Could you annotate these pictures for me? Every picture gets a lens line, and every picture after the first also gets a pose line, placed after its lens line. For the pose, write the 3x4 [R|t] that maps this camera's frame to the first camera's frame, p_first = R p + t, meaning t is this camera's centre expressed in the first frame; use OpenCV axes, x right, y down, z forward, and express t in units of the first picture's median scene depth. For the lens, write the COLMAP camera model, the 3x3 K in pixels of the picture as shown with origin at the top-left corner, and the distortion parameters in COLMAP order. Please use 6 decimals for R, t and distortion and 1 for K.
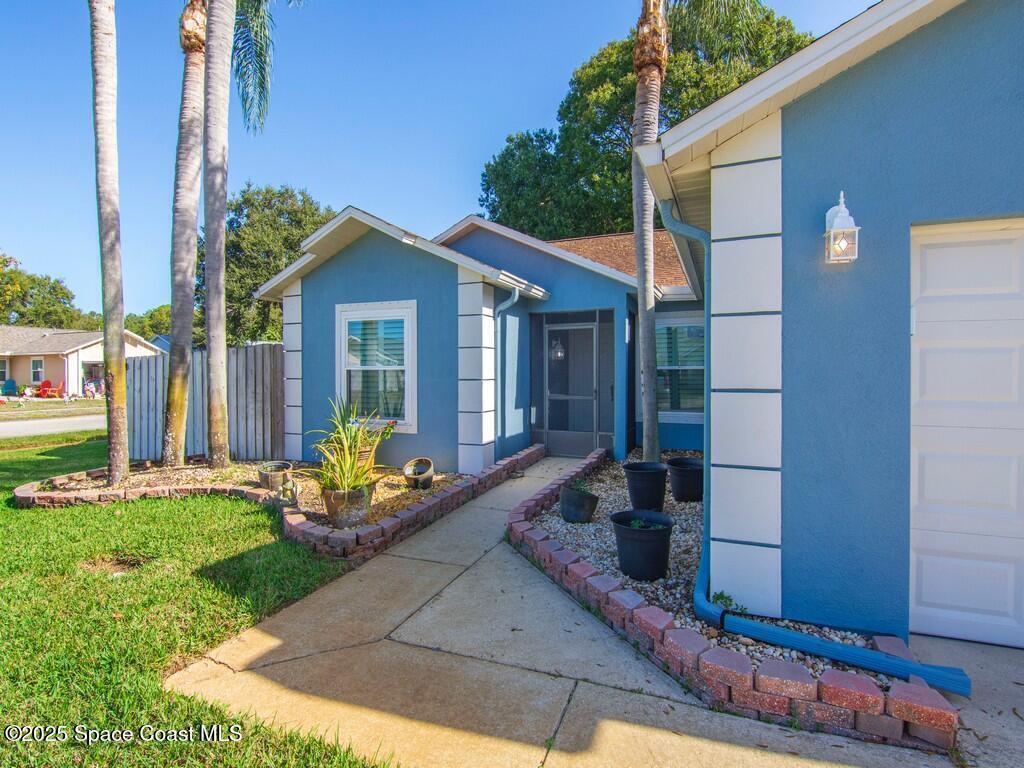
lens RADIAL K [[508.9, 0, 509.9], [0, 508.9, 373.8], [0, 0, 1]] dist [0.000130, -0.014083]
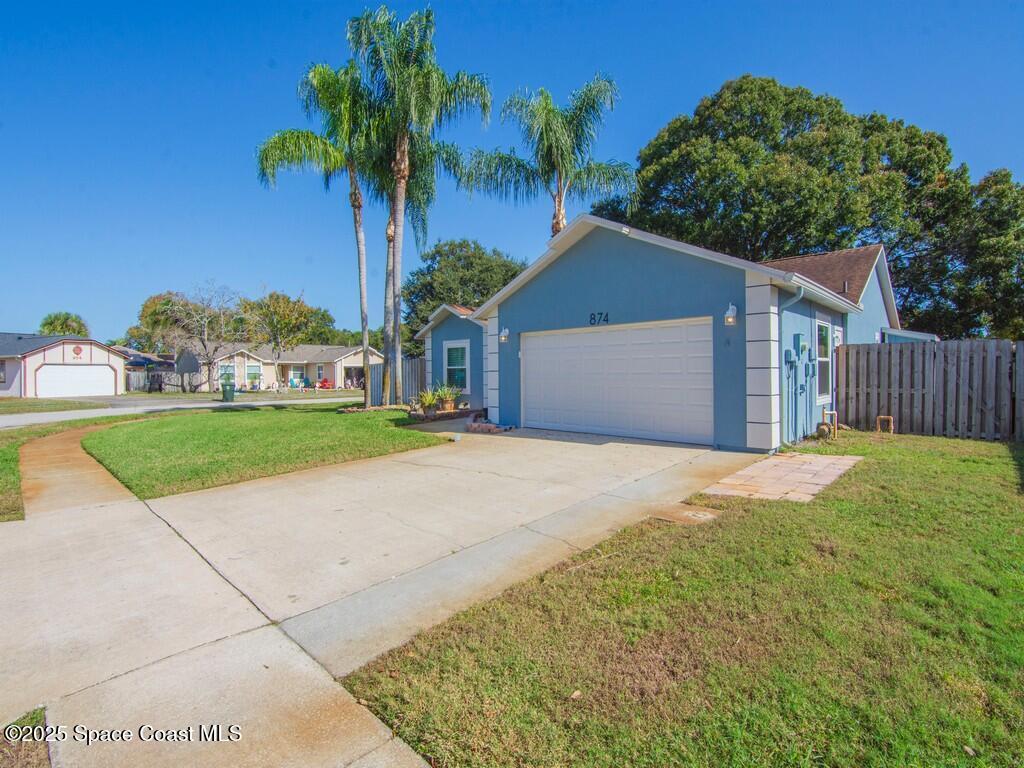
lens RADIAL K [[493.9, 0, 510.7], [0, 493.9, 380.8], [0, 0, 1]] dist [0.000867, 0.001221]
pose [[0.934825, 0.001769, -0.355105, 0.735057], [0.001618, 0.999956, 0.009242, 0.027589], [0.355105, -0.009214, 0.934781, -0.998049]]
